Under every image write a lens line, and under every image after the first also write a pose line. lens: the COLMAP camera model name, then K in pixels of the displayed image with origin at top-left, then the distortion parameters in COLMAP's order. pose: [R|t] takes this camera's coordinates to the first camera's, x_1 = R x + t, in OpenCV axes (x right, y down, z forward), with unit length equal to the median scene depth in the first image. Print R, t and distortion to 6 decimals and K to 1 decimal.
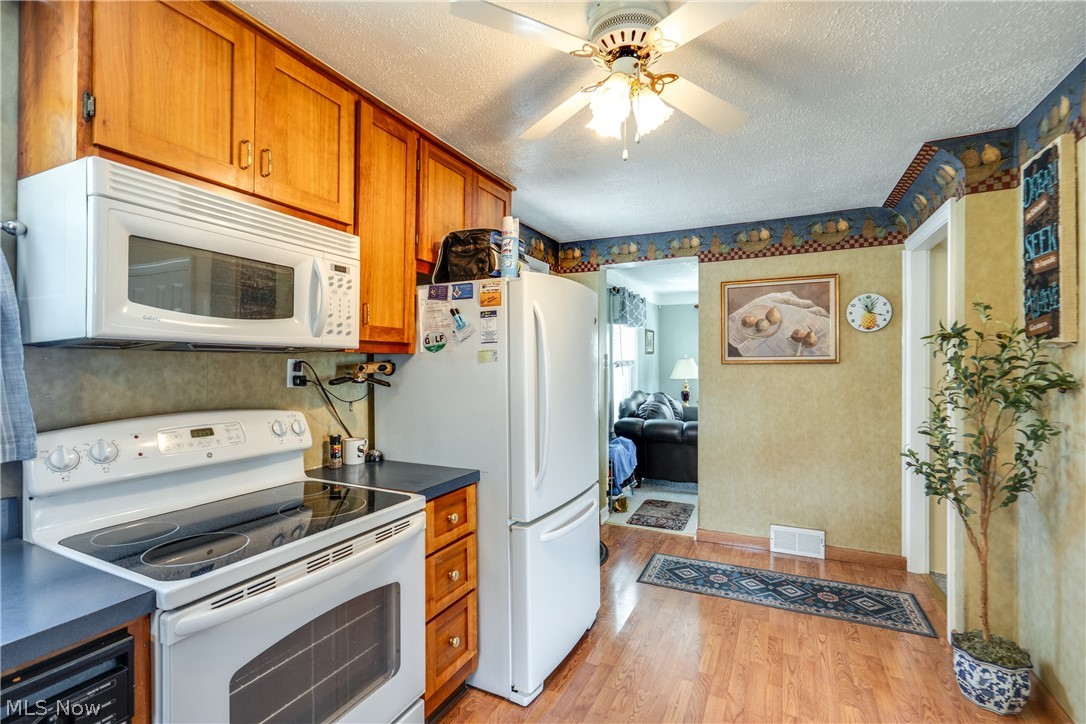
lens RADIAL K [[504.0, 0, 556.1], [0, 504.0, 364.7], [0, 0, 1]] dist [-0.002613, 0.000695]
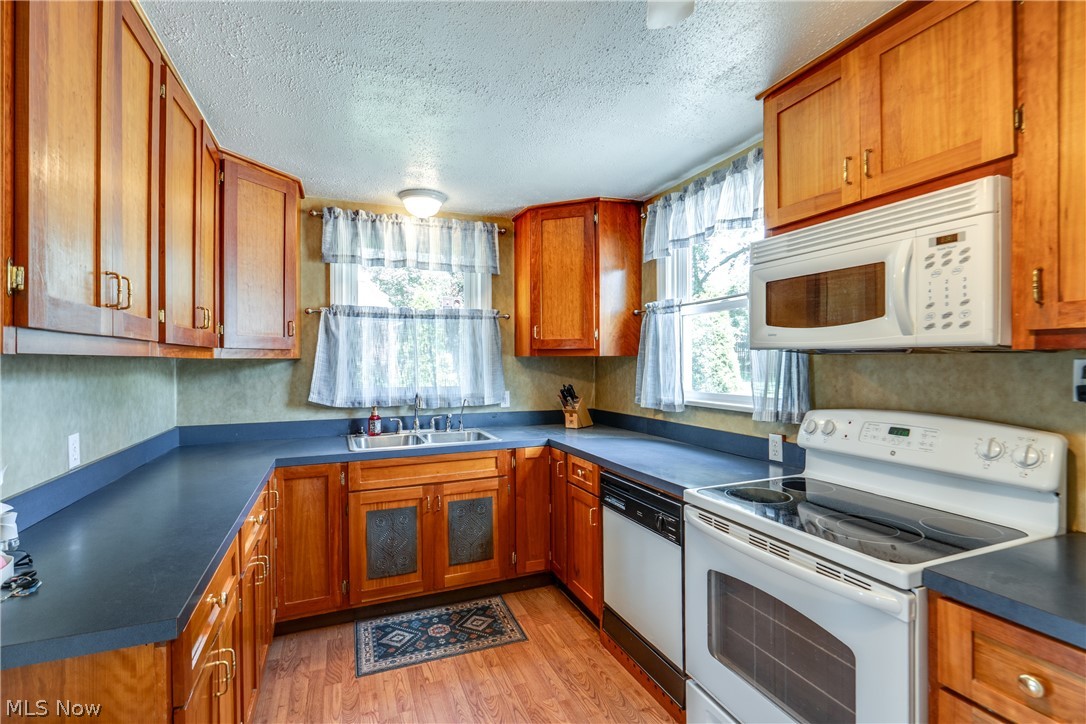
lens RADIAL K [[504.0, 0, 556.1], [0, 504.0, 364.7], [0, 0, 1]] dist [-0.002613, 0.000695]
pose [[-0.669129, 0.006517, -0.743118, 0.537083], [0.000198, 0.999963, 0.008591, -0.012896], [0.743146, 0.005601, -0.669106, 1.127635]]
